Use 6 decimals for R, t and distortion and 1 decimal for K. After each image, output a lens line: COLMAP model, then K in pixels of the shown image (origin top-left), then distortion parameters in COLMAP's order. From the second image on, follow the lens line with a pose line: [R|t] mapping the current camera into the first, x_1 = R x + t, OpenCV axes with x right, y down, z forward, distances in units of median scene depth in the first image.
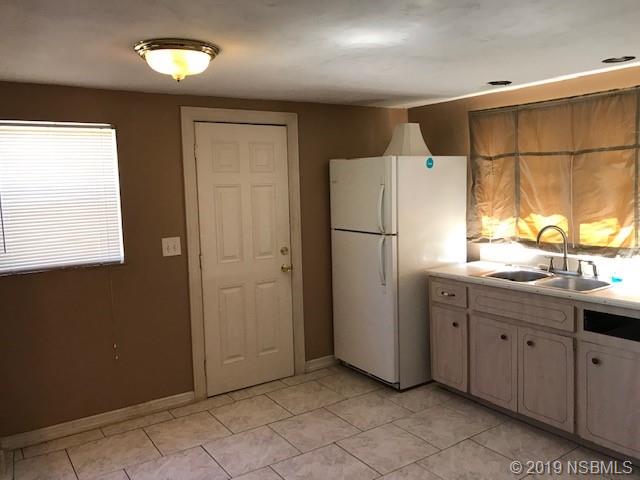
lens RADIAL K [[530.2, 0, 320.0], [0, 530.2, 240.0], [0, 0, 1]] dist [-0.001268, -0.002953]
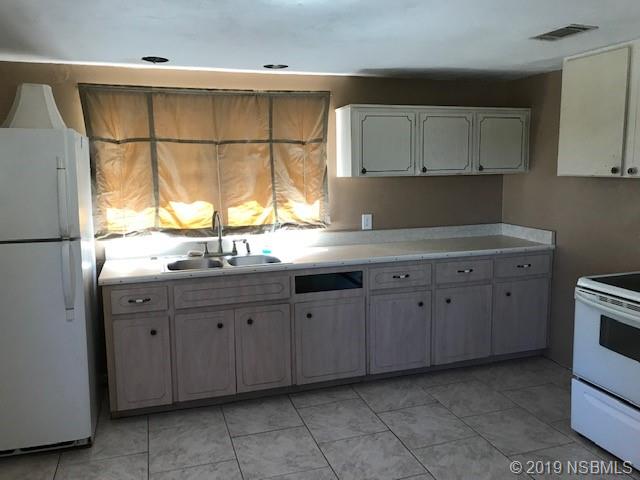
lens RADIAL K [[515.8, 0, 320.0], [0, 515.8, 240.0], [0, 0, 1]] dist [0.003455, 0.000113]
pose [[0.266298, -0.108685, 0.957744, -0.472220], [0.103721, 0.991084, 0.083629, -0.033015], [-0.958294, 0.077068, 0.275197, 0.508587]]
